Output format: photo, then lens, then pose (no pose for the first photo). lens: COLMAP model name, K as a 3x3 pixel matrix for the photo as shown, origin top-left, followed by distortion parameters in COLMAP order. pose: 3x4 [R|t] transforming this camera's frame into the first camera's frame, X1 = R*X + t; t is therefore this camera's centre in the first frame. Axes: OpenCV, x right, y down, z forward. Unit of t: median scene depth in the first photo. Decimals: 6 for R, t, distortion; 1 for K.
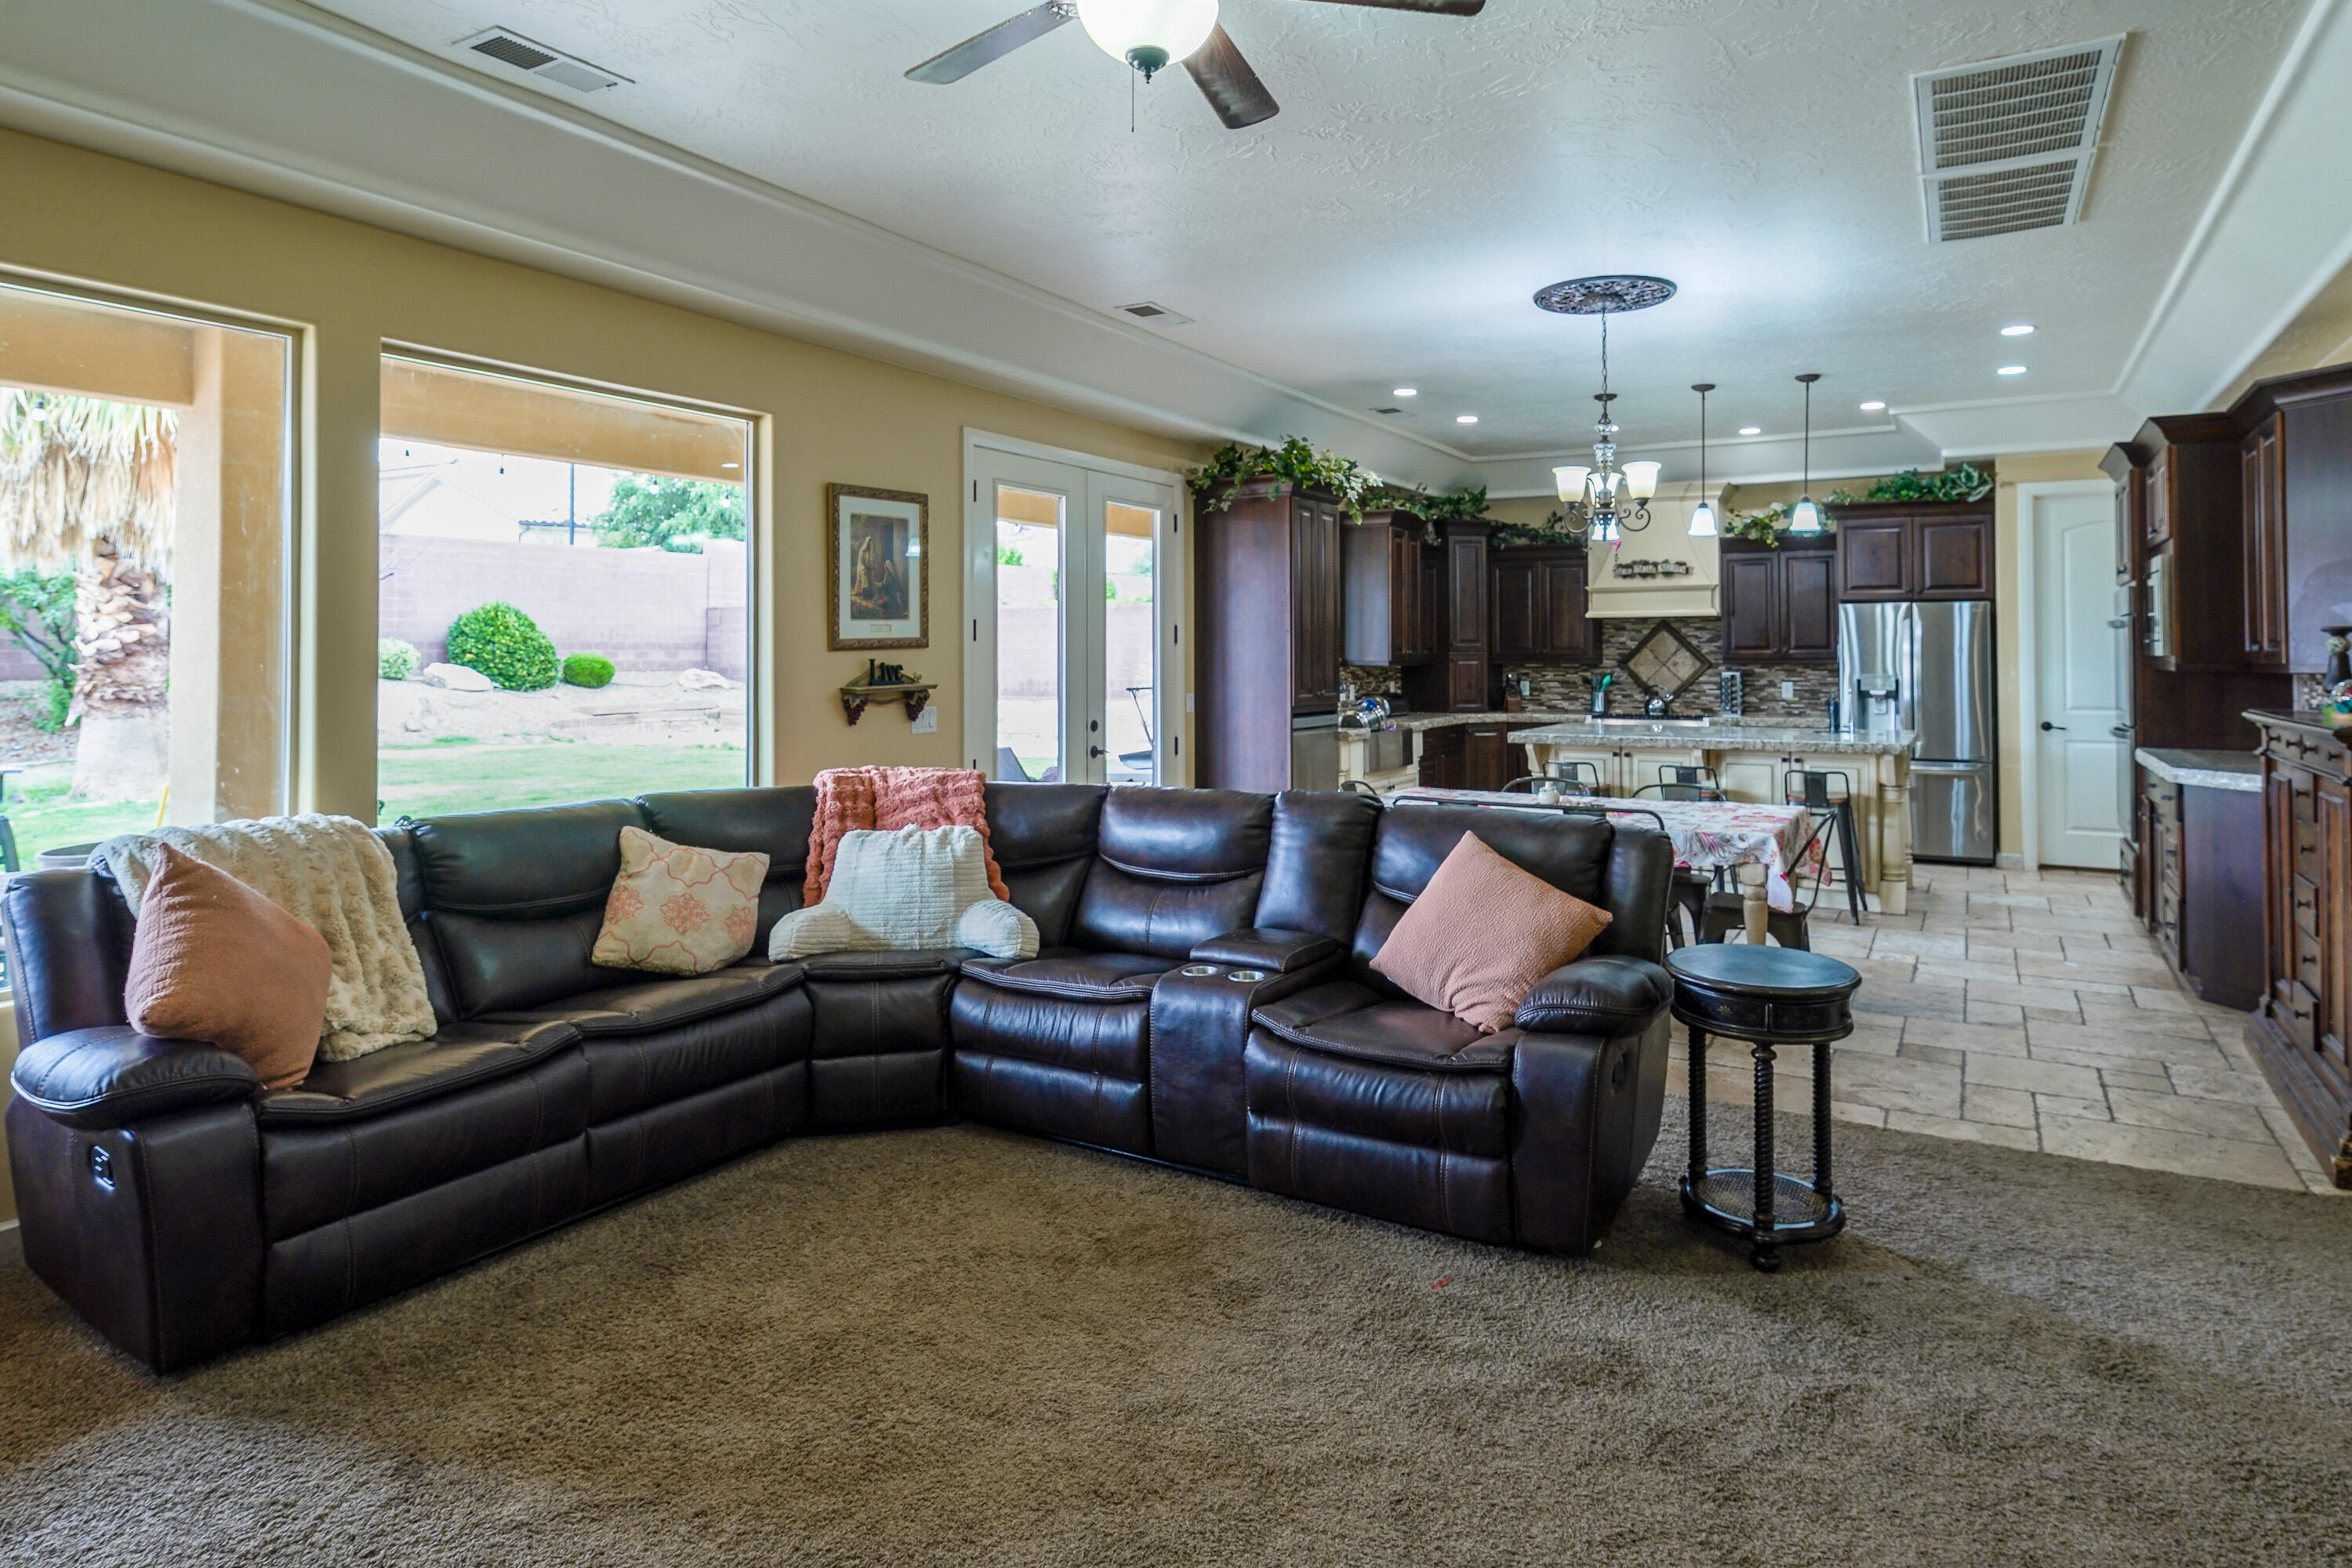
lens RADIAL K [[1305.0, 0, 1221.6], [0, 1305.0, 629.8], [0, 0, 1]] dist [0.001842, -0.000673]
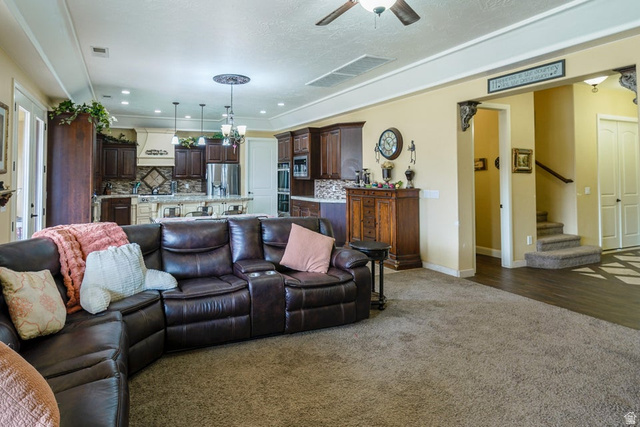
lens RADIAL K [[370.4, 0, 261.6], [0, 370.4, 165.9], [0, 0, 1]] dist [0.000715, -0.000107]
pose [[0.634420, 0.020359, 0.772720, -0.292145], [-0.011332, 0.999791, -0.017038, 0.004208], [-0.772905, 0.002053, 0.634518, 0.169412]]
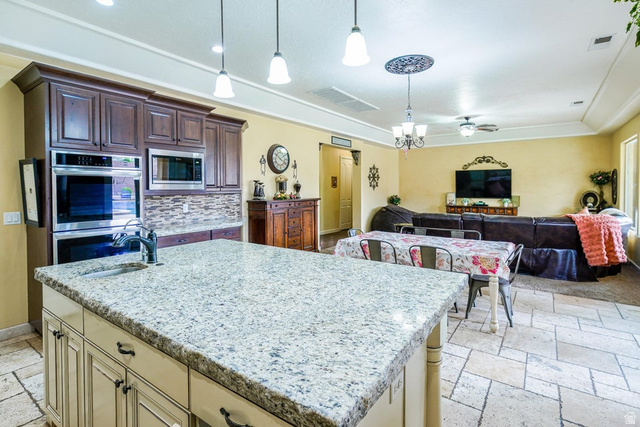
lens RADIAL K [[320.5, 0, 317.3], [0, 320.5, 192.1], [0, 0, 1]] dist [-0.005211, -0.000188]
pose [[-0.994295, 0.001959, 0.106646, 0.270032], [0.001416, 0.999986, -0.005169, 0.020033], [-0.106655, -0.004988, -0.994284, 1.099346]]
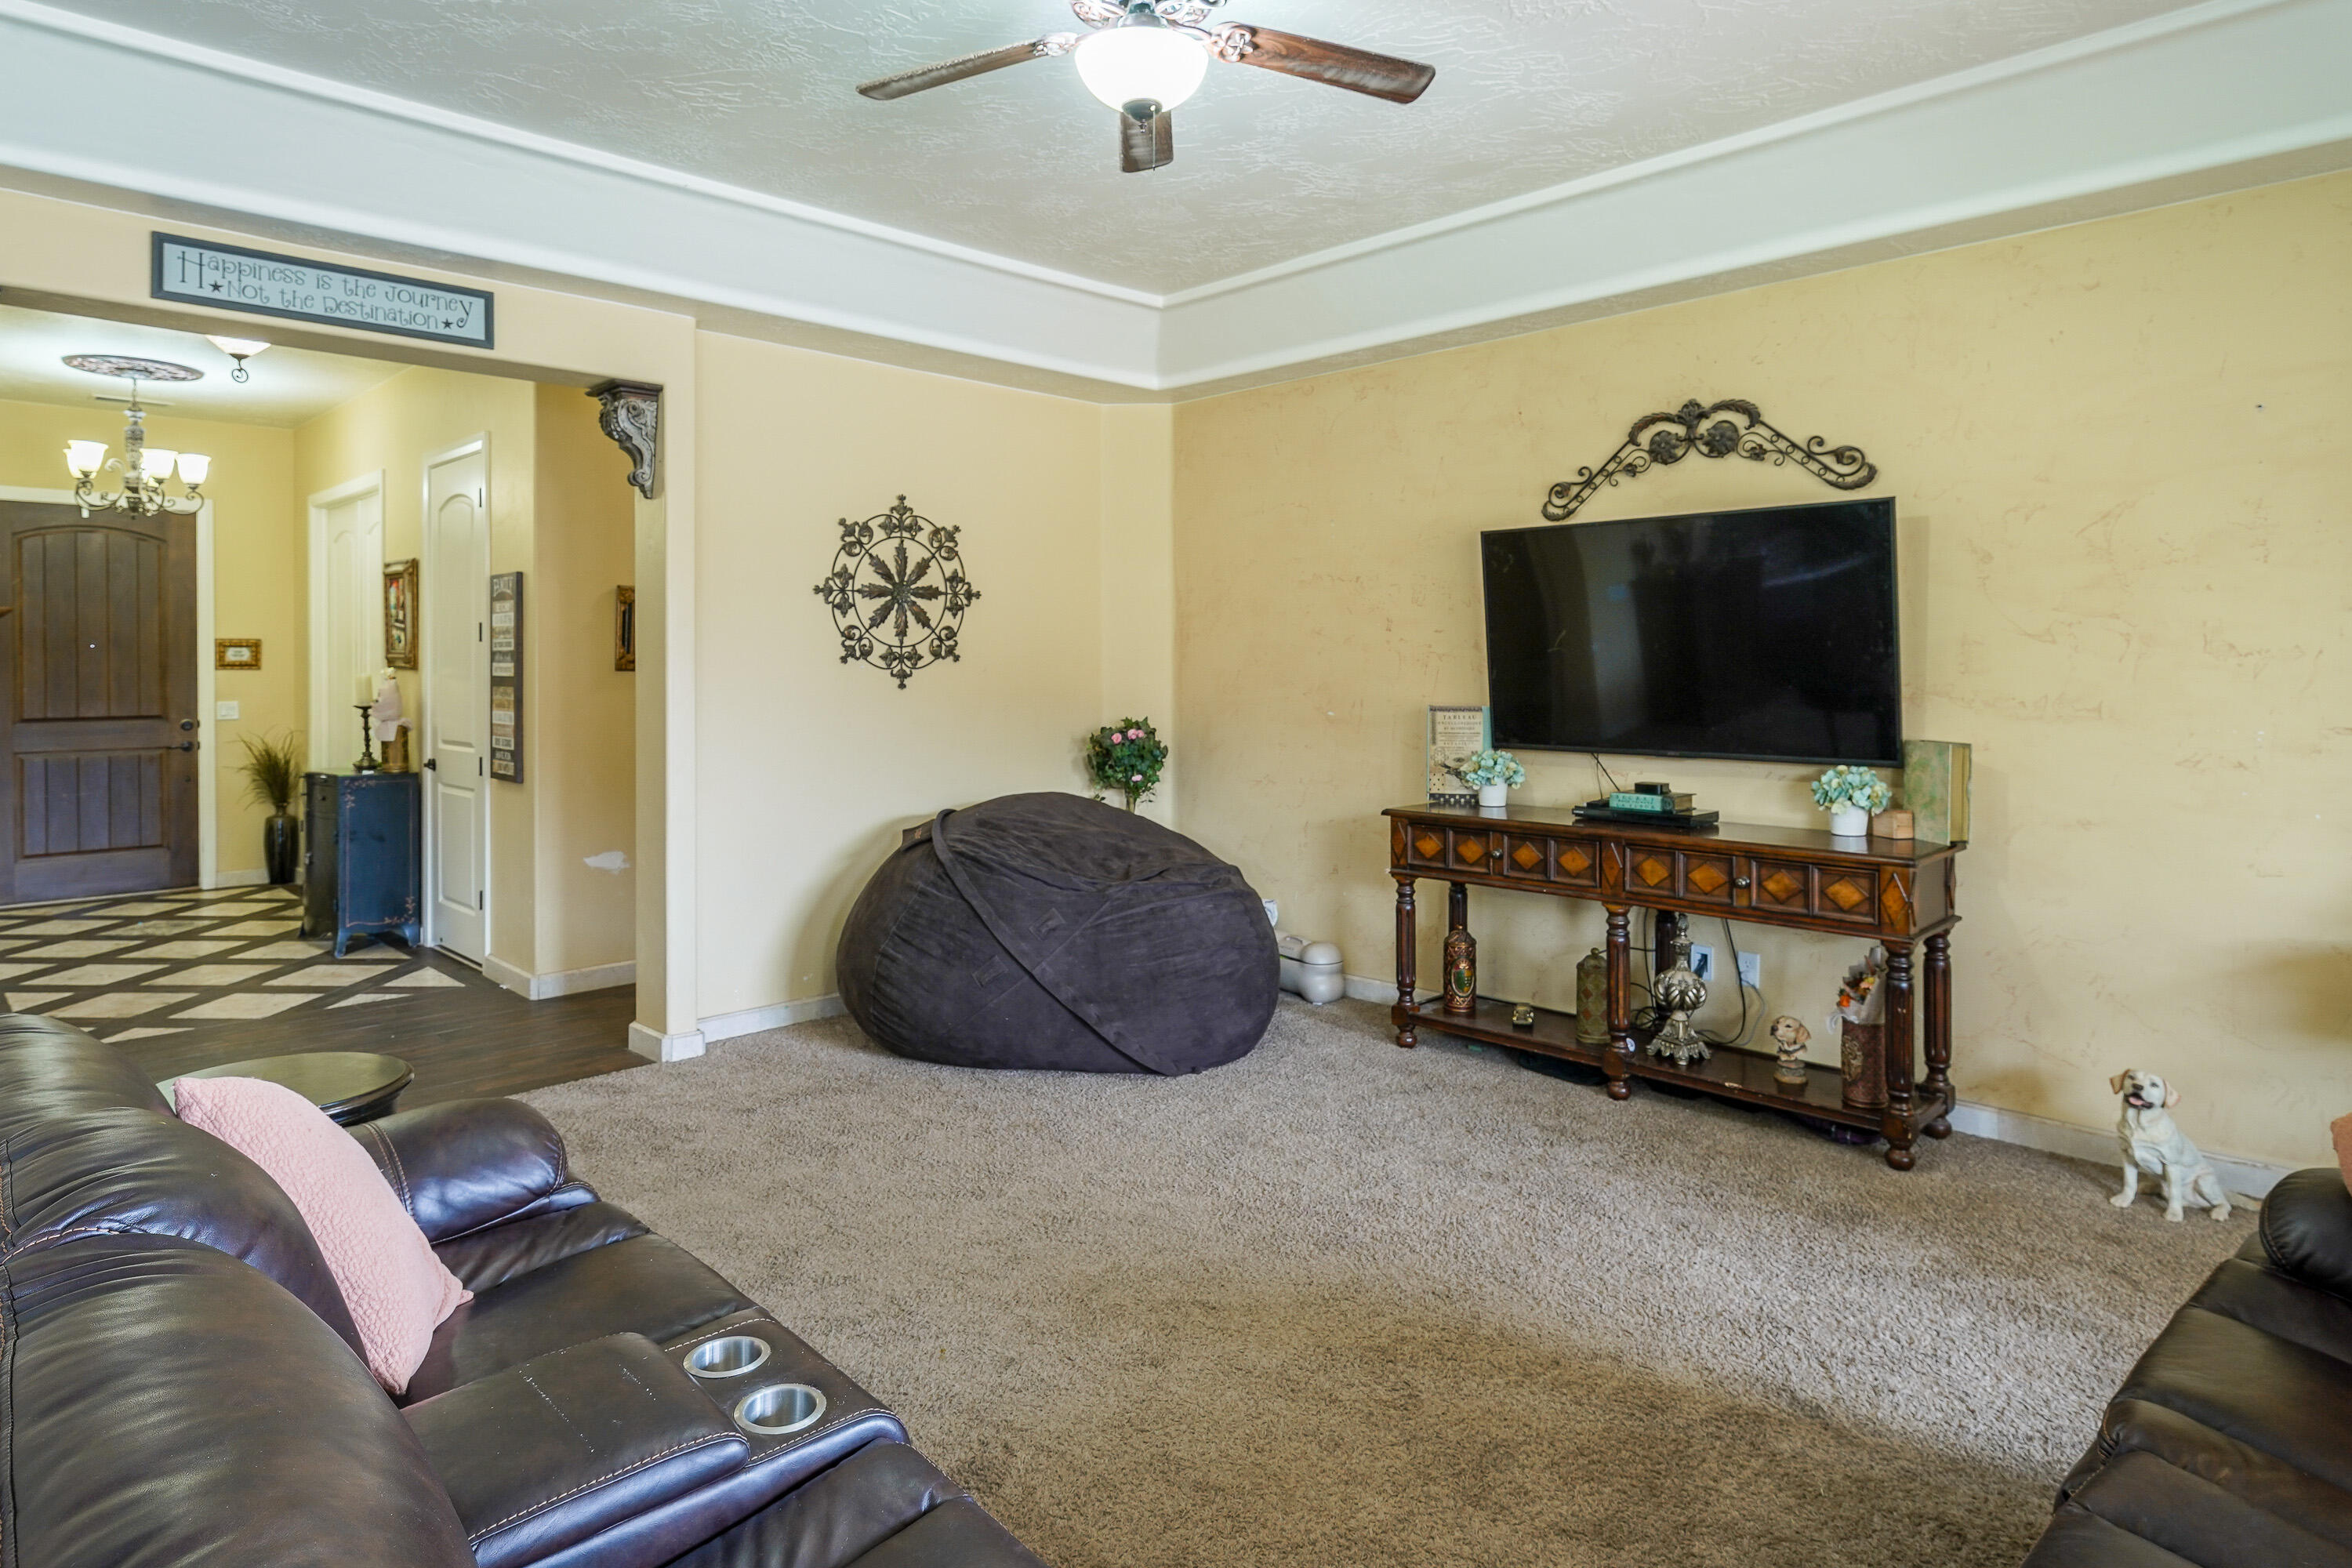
lens RADIAL K [[1384.2, 0, 1182.2], [0, 1384.2, 670.2], [0, 0, 1]] dist [0.000322, -0.000307]
pose [[-0.958635, 0.000632, 0.284637, -0.115844], [-0.005170, 0.999794, -0.019633, 0.013001], [-0.284591, -0.020293, -0.958434, 0.580138]]
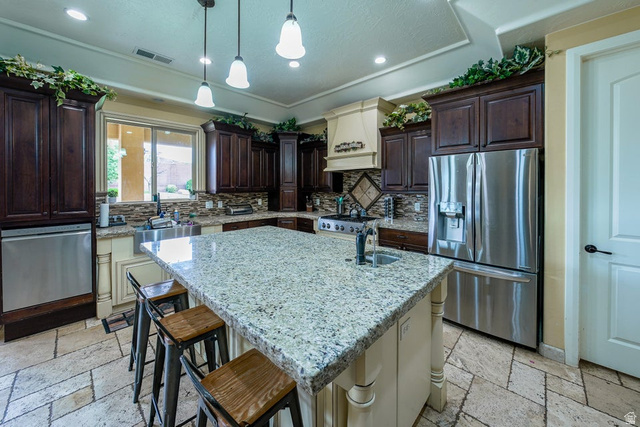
lens RADIAL K [[238.9, 0, 317.6], [0, 238.9, 188.8], [0, 0, 1]] dist [-0.012097, 0.000299]
pose [[0.971168, 0.001246, -0.238392, 0.419085], [0.004781, 0.999683, 0.024700, 0.011275], [0.238347, -0.025128, 0.970855, 0.698882]]
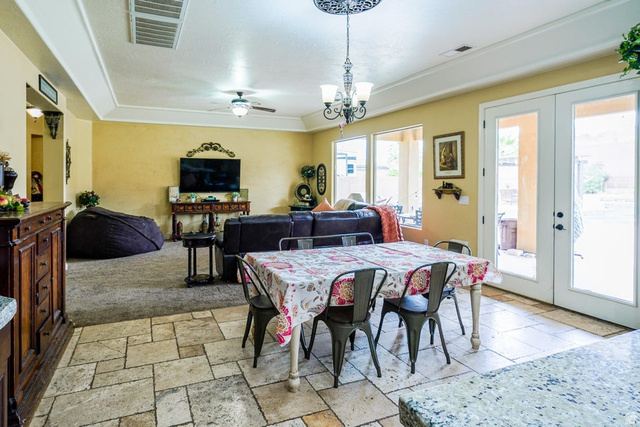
lens RADIAL K [[367.1, 0, 299.9], [0, 367.1, 181.1], [0, 0, 1]] dist [-0.001962, -0.000441]
pose [[-0.600109, 0.004816, -0.799904, 0.495144], [0.014710, 0.999879, -0.005015, 0.012841], [0.799783, -0.014776, -0.600107, 0.806644]]
